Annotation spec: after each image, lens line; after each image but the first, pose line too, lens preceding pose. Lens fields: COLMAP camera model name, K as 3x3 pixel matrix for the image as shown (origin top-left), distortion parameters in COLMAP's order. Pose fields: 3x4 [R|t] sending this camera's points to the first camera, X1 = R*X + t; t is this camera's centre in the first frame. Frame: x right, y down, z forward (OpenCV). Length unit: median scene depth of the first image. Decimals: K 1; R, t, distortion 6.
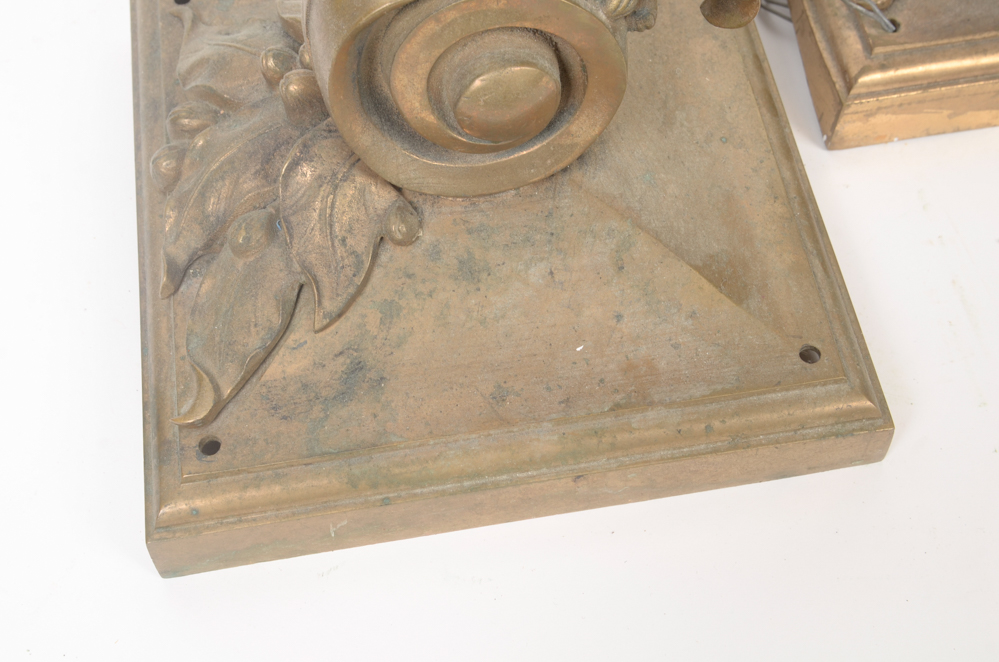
lens RADIAL K [[1374.0, 0, 494.8], [0, 1374.0, 331.7], [0, 0, 1]] dist [0.007383, 0.000000]
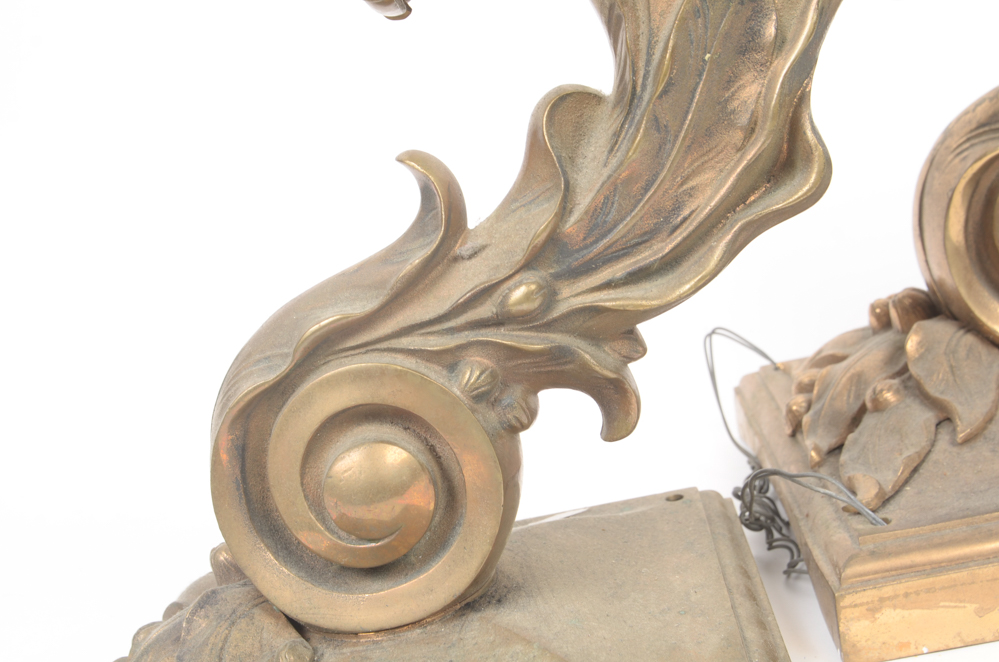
lens RADIAL K [[1374.0, 0, 498.6], [0, 1374.0, 338.1], [0, 0, 1]] dist [0.007383, 0.000000]
pose [[0.961147, -0.143048, -0.236080, 0.277295], [-0.065758, 0.711970, -0.699124, 0.358758], [0.268090, 0.687485, 0.674902, 0.216364]]
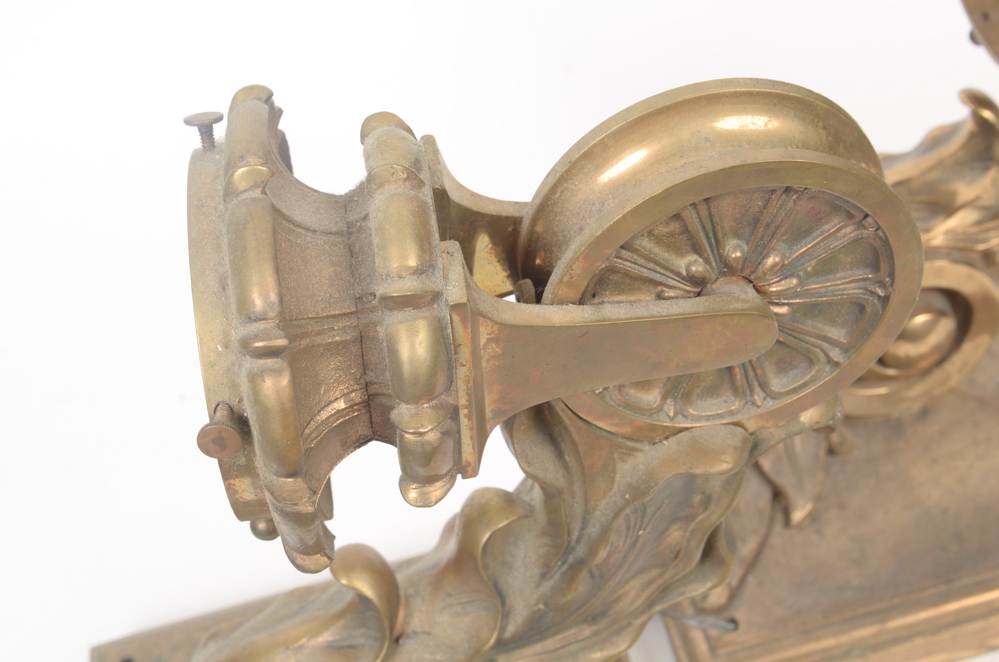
lens RADIAL K [[1374.0, 0, 494.0], [0, 1374.0, 333.6], [0, 0, 1]] dist [0.007383, 0.000000]
pose [[0.985588, -0.138759, -0.096759, 0.240806], [0.115820, 0.970406, -0.211891, -0.237315], [0.123297, 0.197631, 0.972492, -0.157231]]
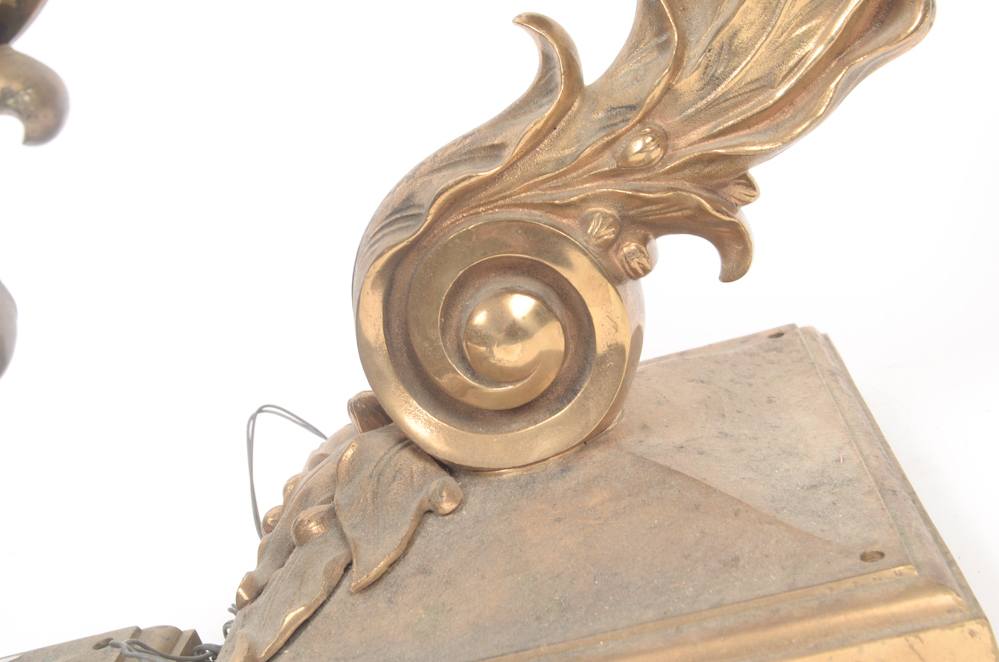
lens RADIAL K [[1374.0, 0, 494.9], [0, 1374.0, 340.9], [0, 0, 1]] dist [0.007383, 0.000000]
pose [[0.938732, -0.181503, -0.292984, 0.709917], [-0.053903, 0.762314, -0.644959, 0.130899], [0.340408, 0.621236, 0.705825, 0.349220]]
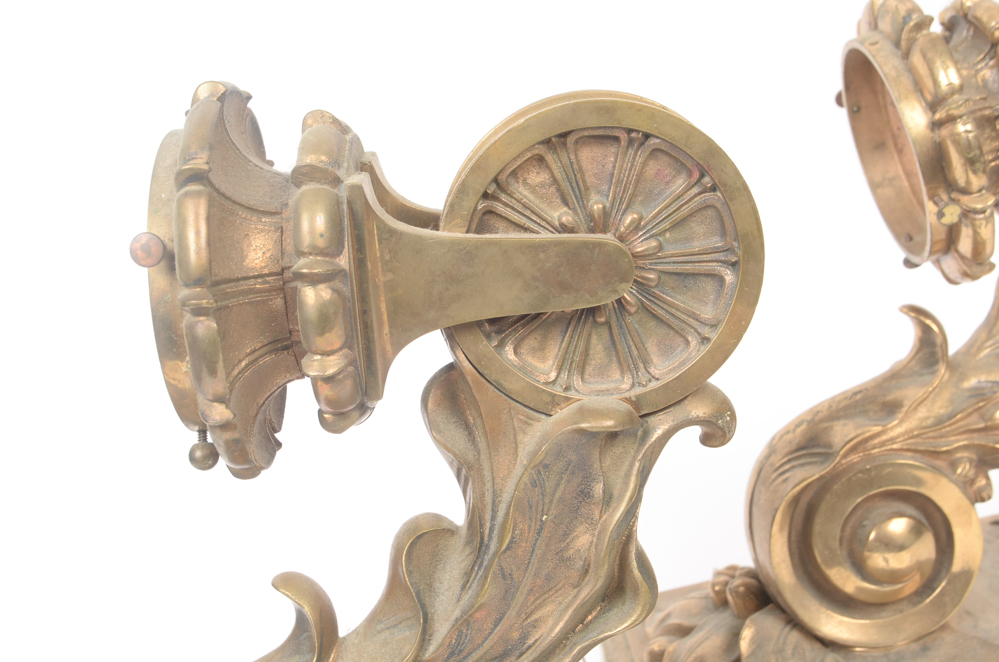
lens RADIAL K [[1374.0, 0, 496.0], [0, 1374.0, 341.6], [0, 0, 1]] dist [0.007383, 0.000000]
pose [[0.972103, -0.166576, -0.165131, 0.361797], [0.009200, 0.730559, -0.682788, 0.219656], [0.234374, 0.662221, 0.711711, -0.040129]]
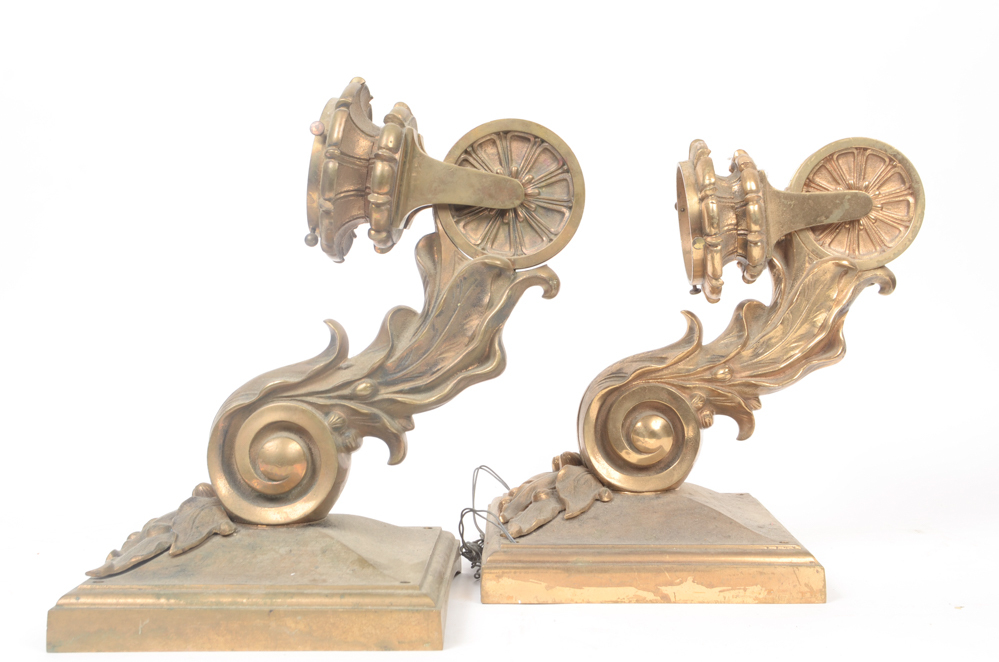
lens RADIAL K [[1374.0, 0, 495.6], [0, 1374.0, 334.2], [0, 0, 1]] dist [0.007383, 0.000000]
pose [[0.983550, 0.017740, -0.179764, 0.604819], [-0.160892, 0.538451, -0.827154, 1.225070], [0.082120, 0.842470, 0.532448, -0.277298]]
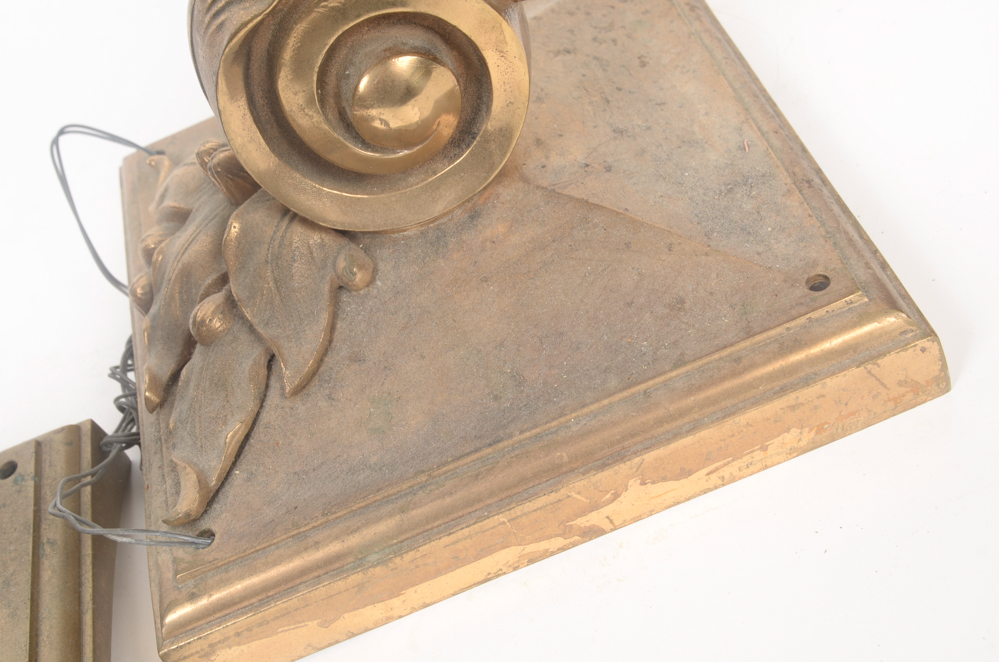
lens RADIAL K [[1374.0, 0, 495.7], [0, 1374.0, 338.3], [0, 0, 1]] dist [0.007383, 0.000000]
pose [[0.950188, -0.261796, -0.169132, 0.611988], [0.217343, 0.945498, -0.242480, -0.103926], [0.223394, 0.193642, 0.955300, 0.263023]]
